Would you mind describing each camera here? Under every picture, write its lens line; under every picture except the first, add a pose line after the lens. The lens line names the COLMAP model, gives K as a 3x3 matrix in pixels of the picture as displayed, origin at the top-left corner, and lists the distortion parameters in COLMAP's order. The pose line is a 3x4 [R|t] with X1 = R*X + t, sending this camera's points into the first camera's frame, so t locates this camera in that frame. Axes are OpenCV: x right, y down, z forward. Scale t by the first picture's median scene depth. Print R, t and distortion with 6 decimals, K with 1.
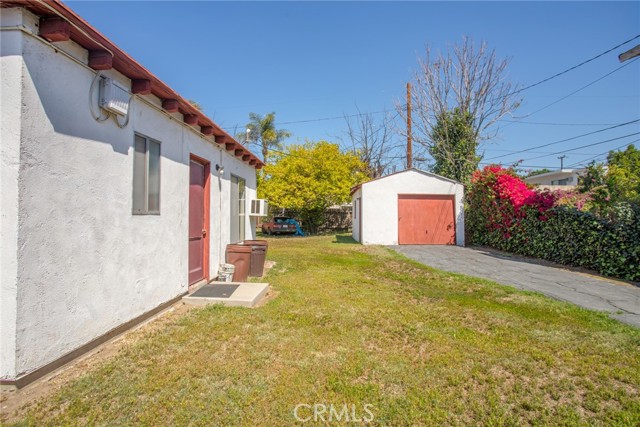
lens RADIAL K [[329.9, 0, 335.7], [0, 329.9, 215.2], [0, 0, 1]] dist [0.044711, 0.000462]
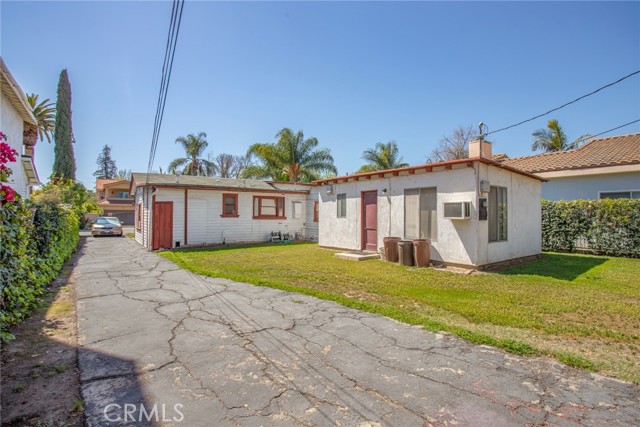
lens RADIAL K [[301.1, 0, 320.0], [0, 301.1, 213.5], [0, 0, 1]] dist [-0.046725, -0.000243]
pose [[-0.822189, -0.023170, -0.568743, 0.365996], [-0.013749, 0.999688, -0.020851, 0.005913], [0.569048, -0.009324, -0.822251, 0.944609]]
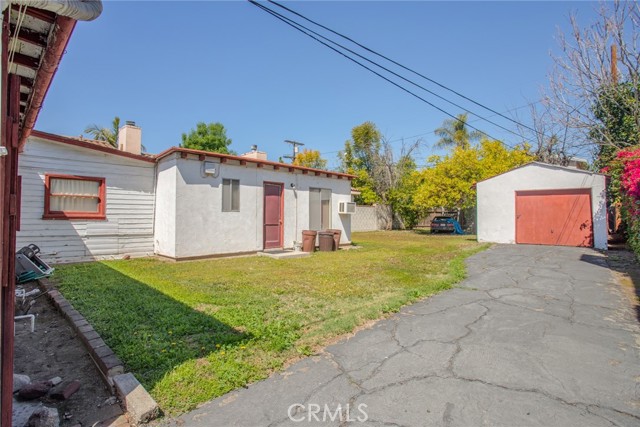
lens RADIAL K [[328.7, 0, 320.0], [0, 328.7, 213.5], [0, 0, 1]] dist [-0.040413, 0.000813]
pose [[0.723905, -0.009185, -0.689839, 0.425719], [0.001581, 0.999931, -0.011654, 0.011757], [0.689898, 0.007346, 0.723869, -0.067622]]
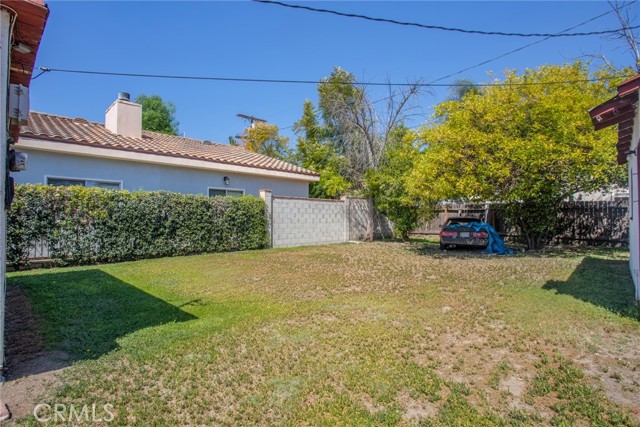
lens RADIAL K [[328.7, 0, 320.0], [0, 328.7, 213.5], [0, 0, 1]] dist [-0.040413, 0.000813]
pose [[0.707284, -0.015198, -0.706766, 0.085405], [0.009211, 0.999882, -0.012283, 0.004721], [0.706870, 0.002177, 0.707341, 0.659591]]
